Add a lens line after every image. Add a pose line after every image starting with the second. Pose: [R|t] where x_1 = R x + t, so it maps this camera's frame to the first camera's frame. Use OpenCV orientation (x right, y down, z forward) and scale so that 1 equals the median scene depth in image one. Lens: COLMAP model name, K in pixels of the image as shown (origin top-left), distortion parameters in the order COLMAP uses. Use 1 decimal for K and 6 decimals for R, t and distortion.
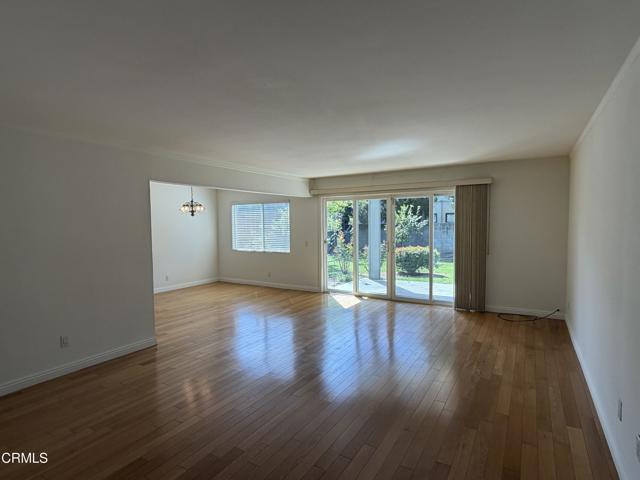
lens RADIAL K [[346.3, 0, 320.0], [0, 346.3, 240.0], [0, 0, 1]] dist [0.003050, -0.000253]
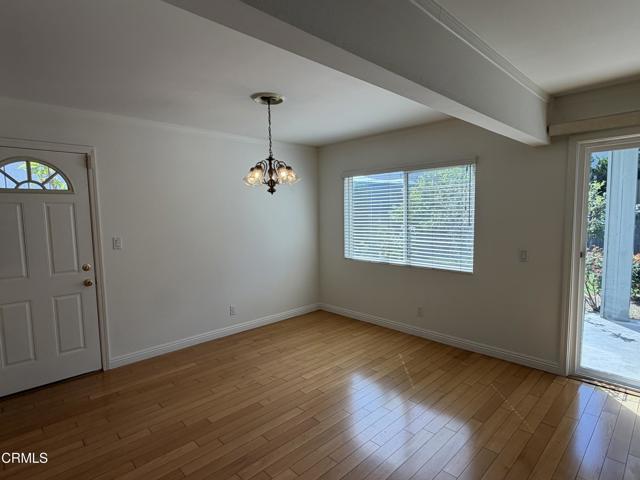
lens RADIAL K [[346.3, 0, 320.0], [0, 346.3, 240.0], [0, 0, 1]] dist [0.003050, -0.000253]
pose [[0.968681, 0.013959, -0.247914, -0.179005], [-0.005324, 0.999357, 0.035466, -0.023438], [0.248250, -0.033035, 0.968133, 0.529290]]
